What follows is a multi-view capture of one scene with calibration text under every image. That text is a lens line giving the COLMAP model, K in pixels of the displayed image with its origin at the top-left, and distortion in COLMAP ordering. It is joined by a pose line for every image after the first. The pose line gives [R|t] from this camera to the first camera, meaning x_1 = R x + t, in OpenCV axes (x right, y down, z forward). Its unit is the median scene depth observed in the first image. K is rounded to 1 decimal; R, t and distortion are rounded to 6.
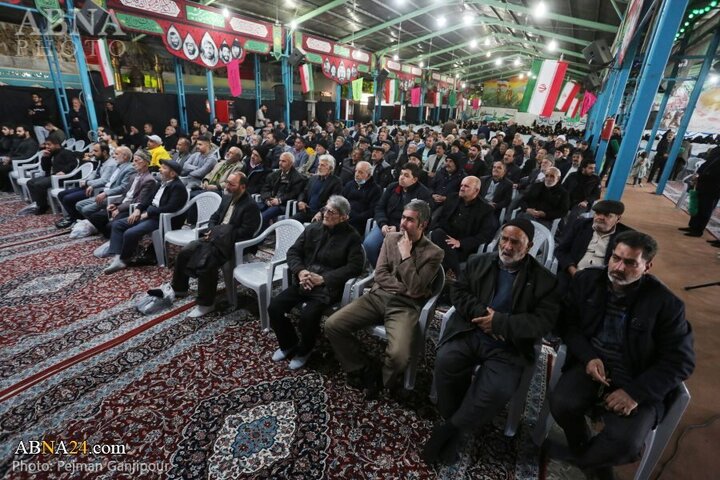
lens RADIAL K [[345.9, 0, 360.0], [0, 345.9, 240.0], [0, 0, 1]] dist [-0.059350, 0.022968]
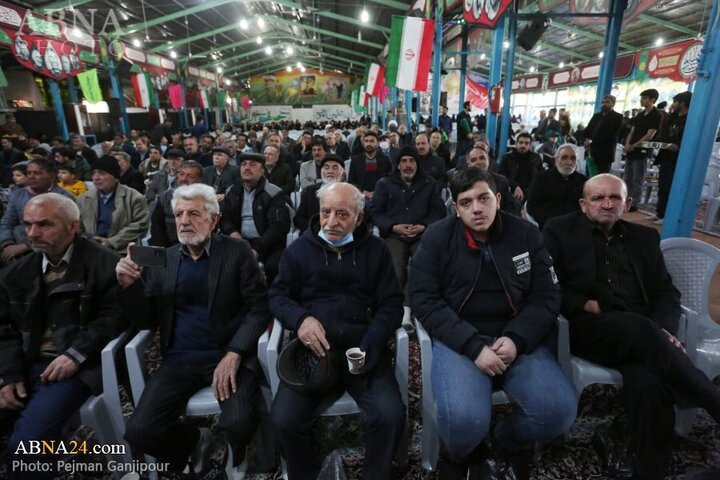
lens RADIAL K [[398.5, 0, 360.0], [0, 398.5, 240.0], [0, 0, 1]] dist [-0.060744, 0.036055]
pose [[0.816762, -0.235027, 0.526936, -0.044827], [0.264094, 0.964274, 0.020740, -0.037899], [-0.512985, 0.122221, 0.849652, 0.137868]]
